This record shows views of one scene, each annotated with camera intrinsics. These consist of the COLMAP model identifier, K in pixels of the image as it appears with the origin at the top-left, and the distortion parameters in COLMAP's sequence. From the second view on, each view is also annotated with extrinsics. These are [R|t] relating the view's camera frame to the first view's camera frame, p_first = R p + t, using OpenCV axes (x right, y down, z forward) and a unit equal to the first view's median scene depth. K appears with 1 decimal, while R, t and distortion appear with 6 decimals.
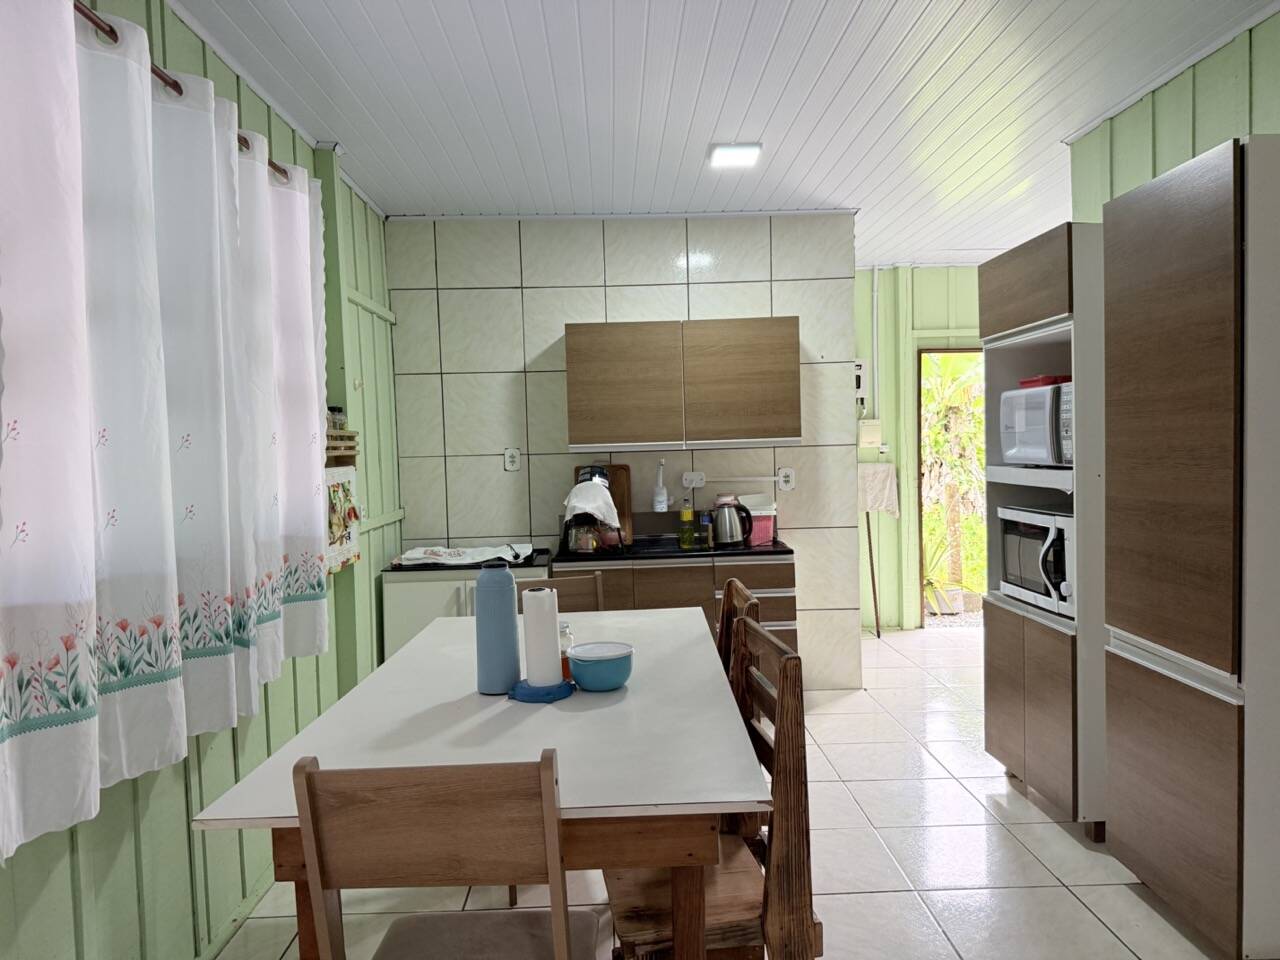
lens RADIAL K [[901.8, 0, 634.8], [0, 901.8, 483.6], [0, 0, 1]] dist [0.062962, -0.033651]
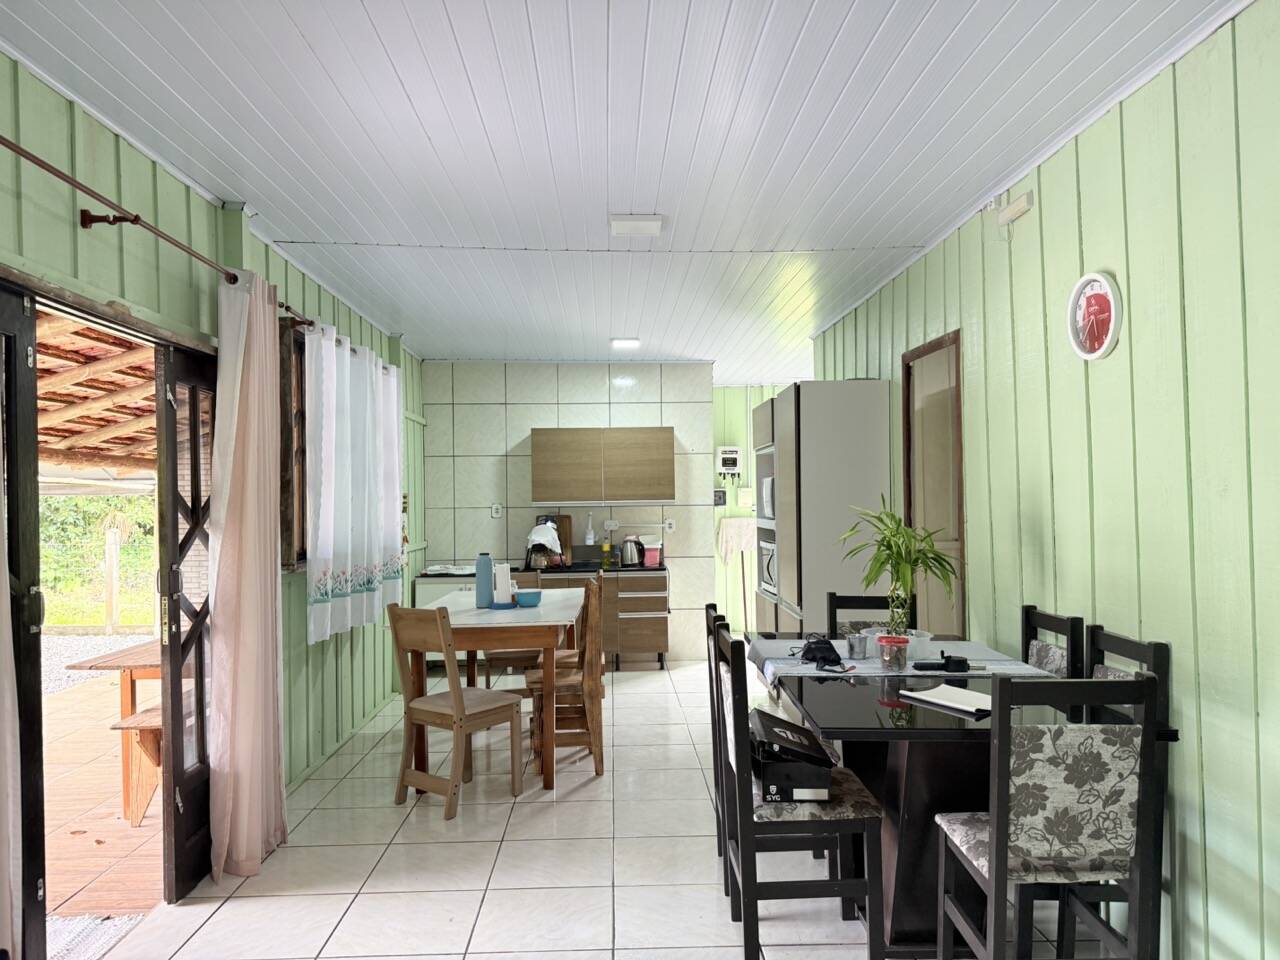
lens RADIAL K [[901.8, 0, 649.1], [0, 901.8, 483.3], [0, 0, 1]] dist [0.062962, -0.033651]
pose [[0.999620, 0.016727, 0.021926, 0.100299], [-0.015289, 0.997820, -0.064206, 0.024082], [-0.022952, 0.063846, 0.997696, -0.619414]]
